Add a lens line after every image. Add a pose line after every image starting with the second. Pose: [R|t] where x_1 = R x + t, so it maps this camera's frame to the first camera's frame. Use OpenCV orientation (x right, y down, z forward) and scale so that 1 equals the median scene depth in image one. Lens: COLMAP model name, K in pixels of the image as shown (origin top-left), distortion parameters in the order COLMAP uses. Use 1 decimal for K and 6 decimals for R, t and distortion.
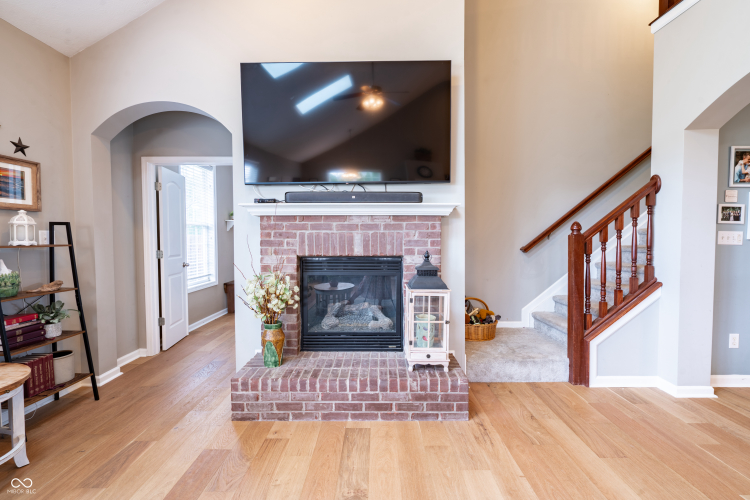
lens RADIAL K [[339.7, 0, 374.4], [0, 339.7, 247.9], [0, 0, 1]] dist [-0.004688, -0.000063]
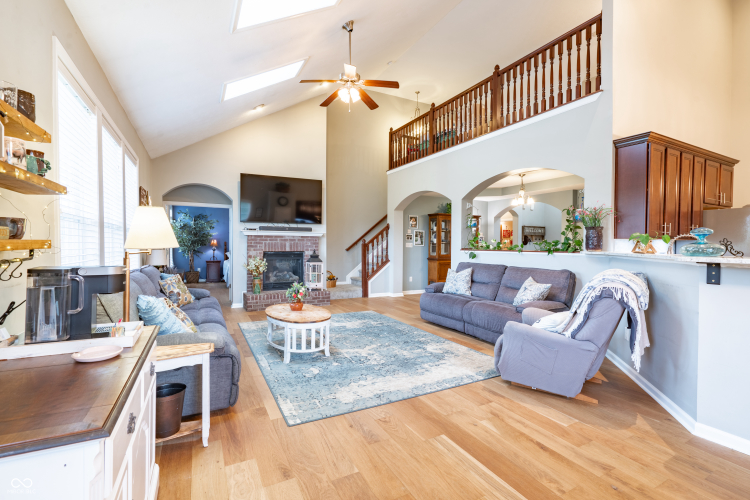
lens RADIAL K [[339.7, 0, 374.4], [0, 339.7, 247.9], [0, 0, 1]] dist [-0.004688, -0.000063]
pose [[0.880189, 0.002272, 0.474617, -0.684375], [0.013468, 0.999466, -0.029761, 0.081931], [-0.474431, 0.032587, 0.879689, -1.568029]]
